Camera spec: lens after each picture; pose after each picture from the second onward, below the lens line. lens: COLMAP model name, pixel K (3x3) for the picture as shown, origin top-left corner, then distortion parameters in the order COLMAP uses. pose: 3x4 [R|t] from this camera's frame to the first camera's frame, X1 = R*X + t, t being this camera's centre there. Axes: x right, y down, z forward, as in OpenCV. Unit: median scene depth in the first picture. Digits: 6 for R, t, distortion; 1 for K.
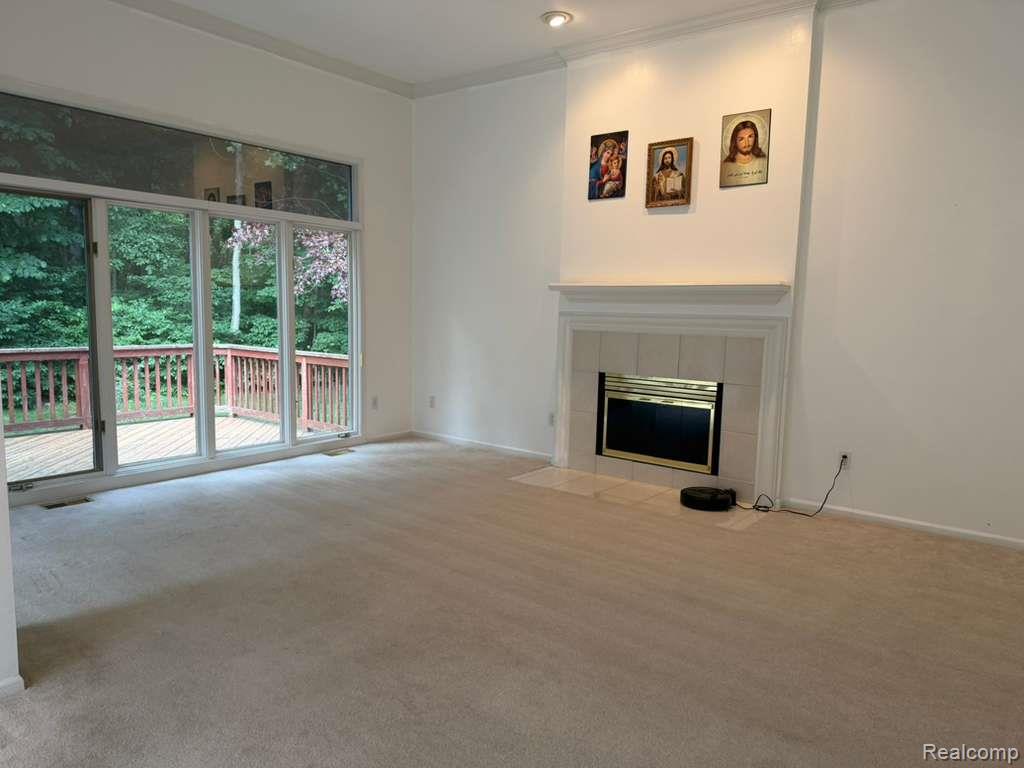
lens RADIAL K [[695.1, 0, 512.2], [0, 695.1, 383.5], [0, 0, 1]] dist [0.101900, -0.155770]
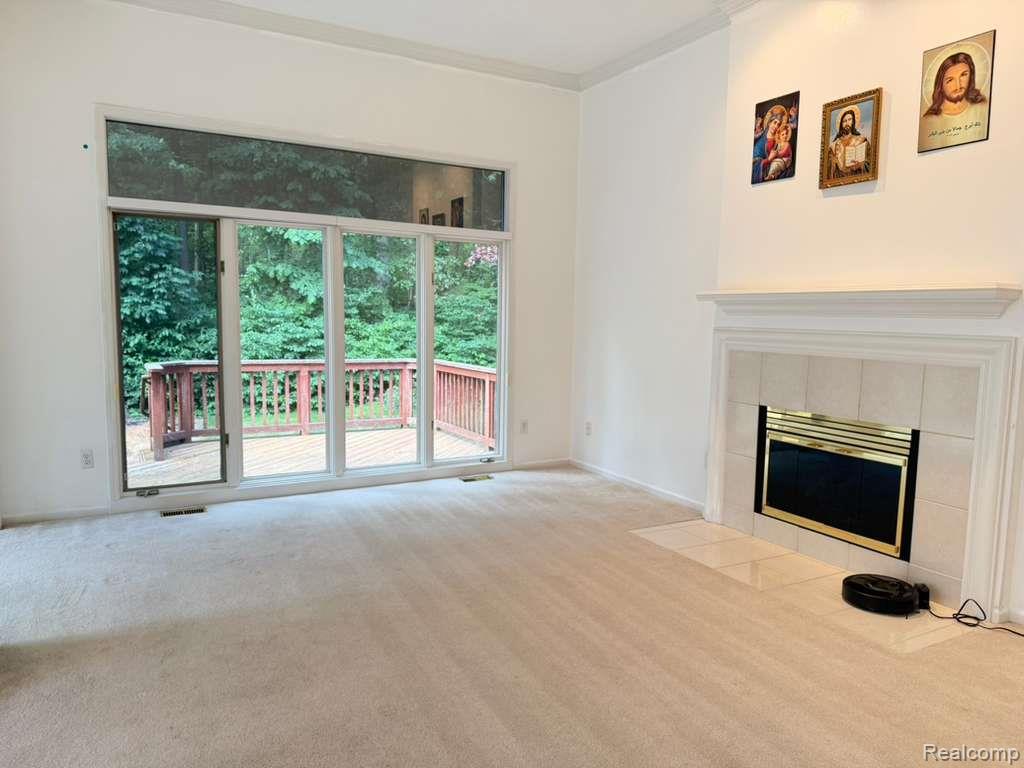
lens RADIAL K [[718.0, 0, 511.9], [0, 718.0, 385.2], [0, 0, 1]] dist [0.010228, -0.004000]
pose [[0.923304, 0.031563, -0.382770, 0.193198], [-0.037769, 0.999249, -0.008706, -0.023286], [0.382208, 0.022495, 0.923803, 0.174990]]
